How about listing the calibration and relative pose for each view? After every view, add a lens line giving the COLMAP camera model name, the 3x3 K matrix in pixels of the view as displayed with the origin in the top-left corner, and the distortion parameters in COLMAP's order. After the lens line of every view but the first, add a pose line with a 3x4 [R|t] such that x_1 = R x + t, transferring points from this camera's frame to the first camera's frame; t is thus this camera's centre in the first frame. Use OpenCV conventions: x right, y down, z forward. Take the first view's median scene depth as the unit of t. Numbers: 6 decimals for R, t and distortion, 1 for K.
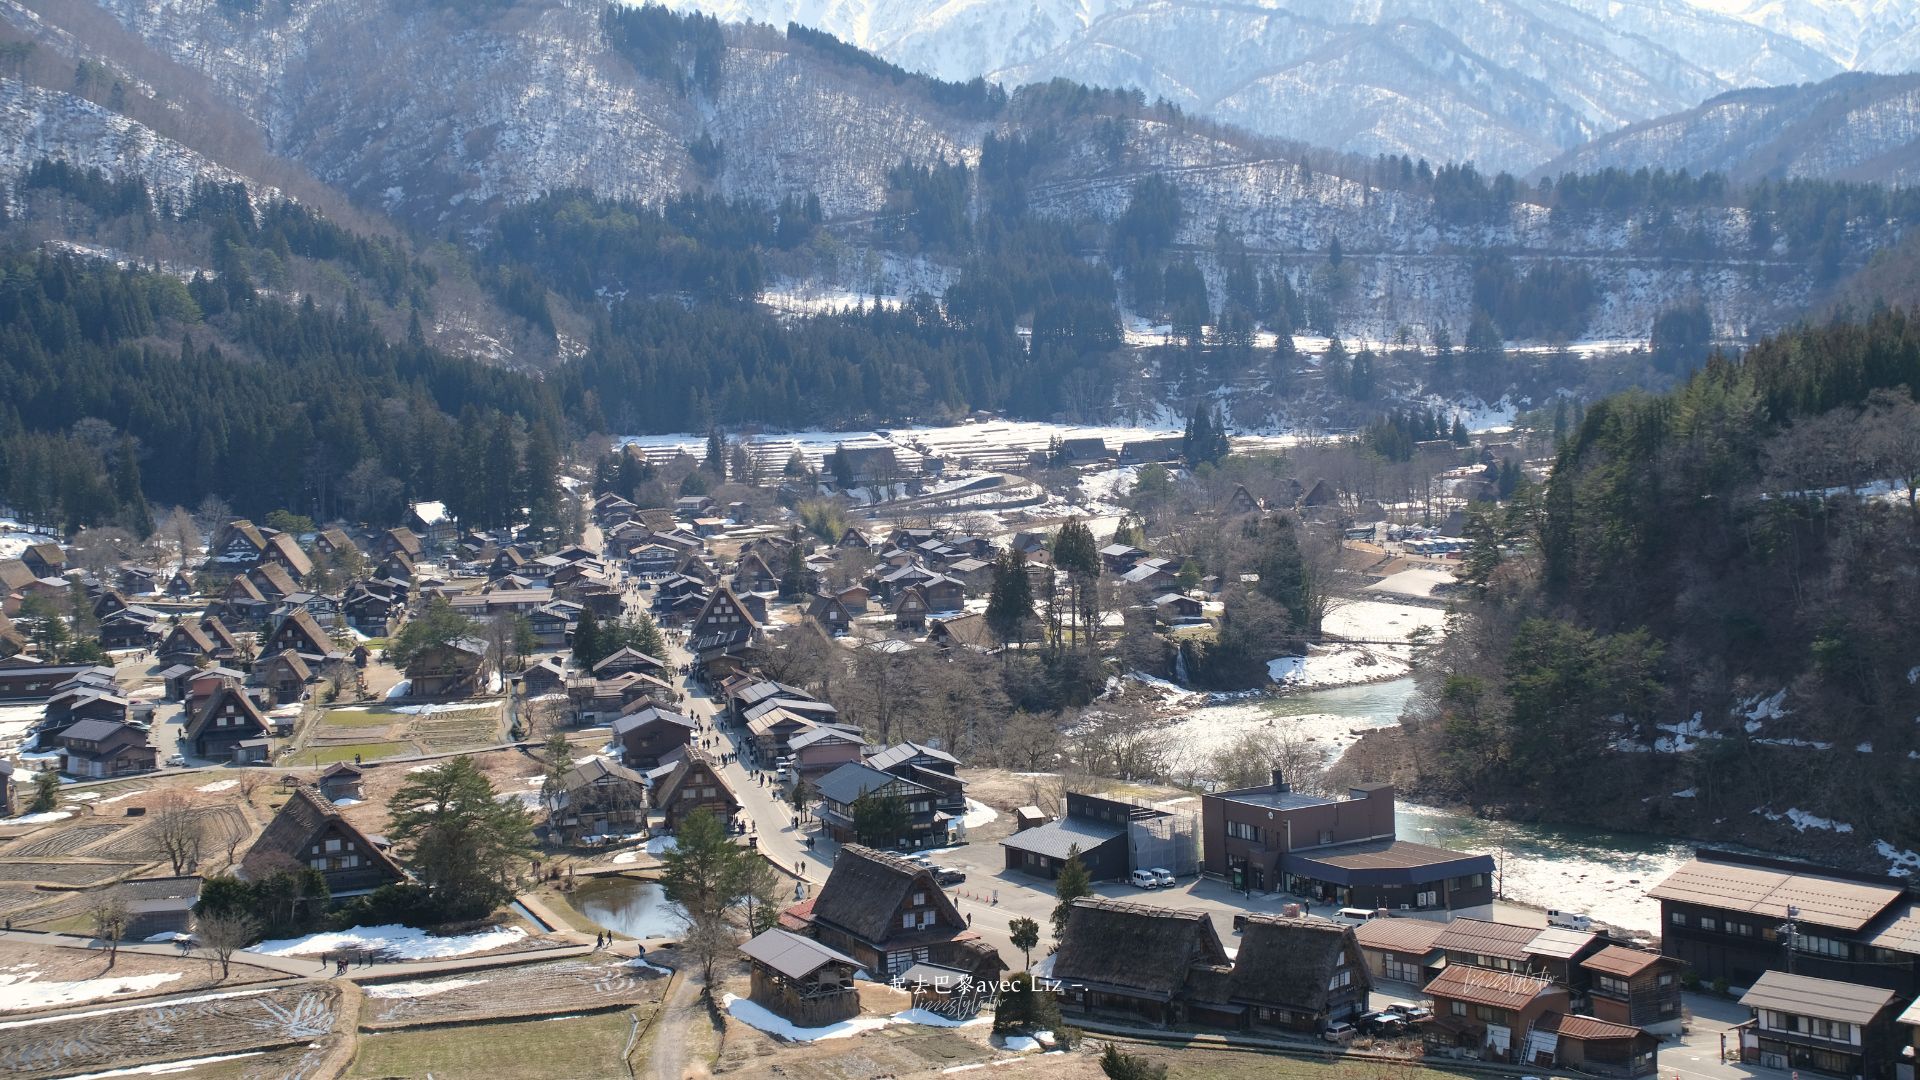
lens RADIAL K [[2678.2, 0, 979.0], [0, 2678.2, 532.6], [0, 0, 1]] dist [0.094938, 0.083592]
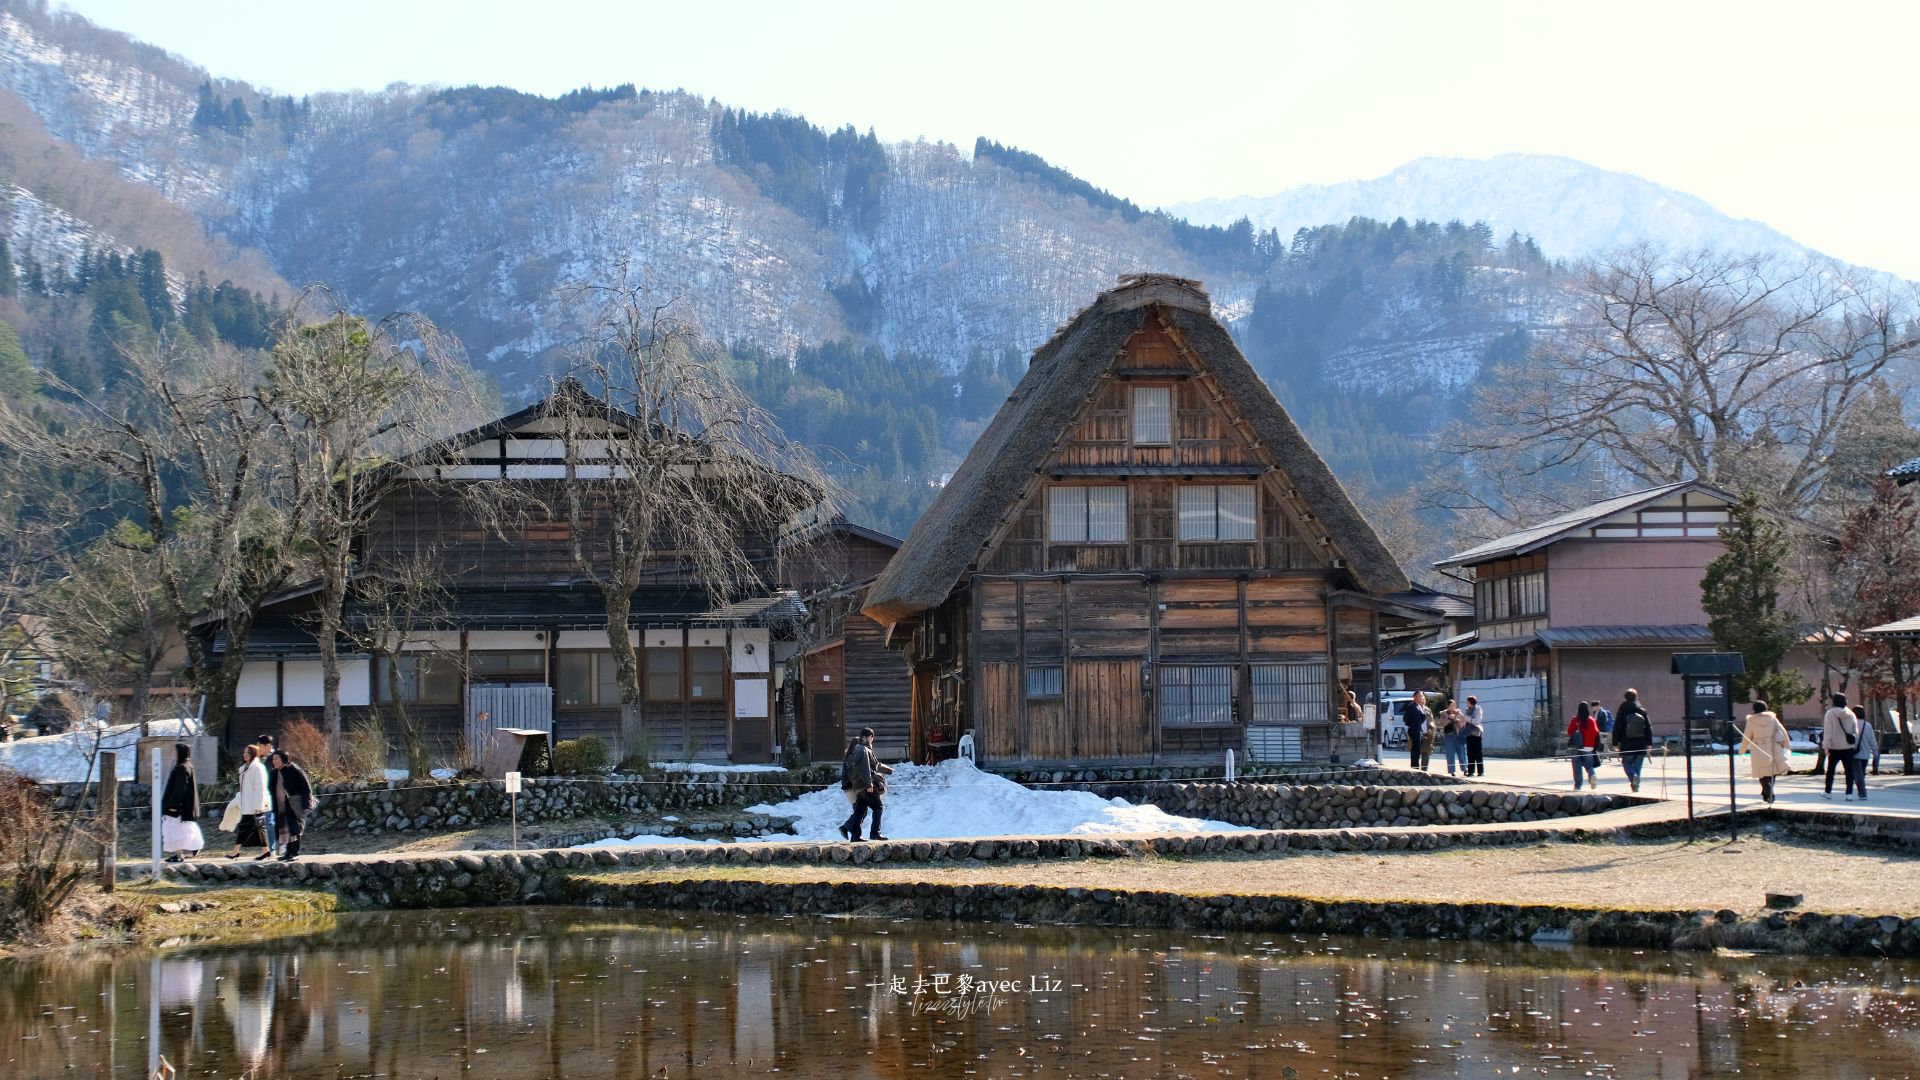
lens RADIAL K [[3374.3, 0, 1014.7], [0, 3374.3, 537.2], [0, 0, 1]] dist [0.164087, -0.015165]
pose [[0.998691, 0.018671, -0.047627, -0.018109], [-0.024170, 0.992765, -0.117619, 0.021414], [0.045087, 0.118616, 0.991916, 0.141825]]
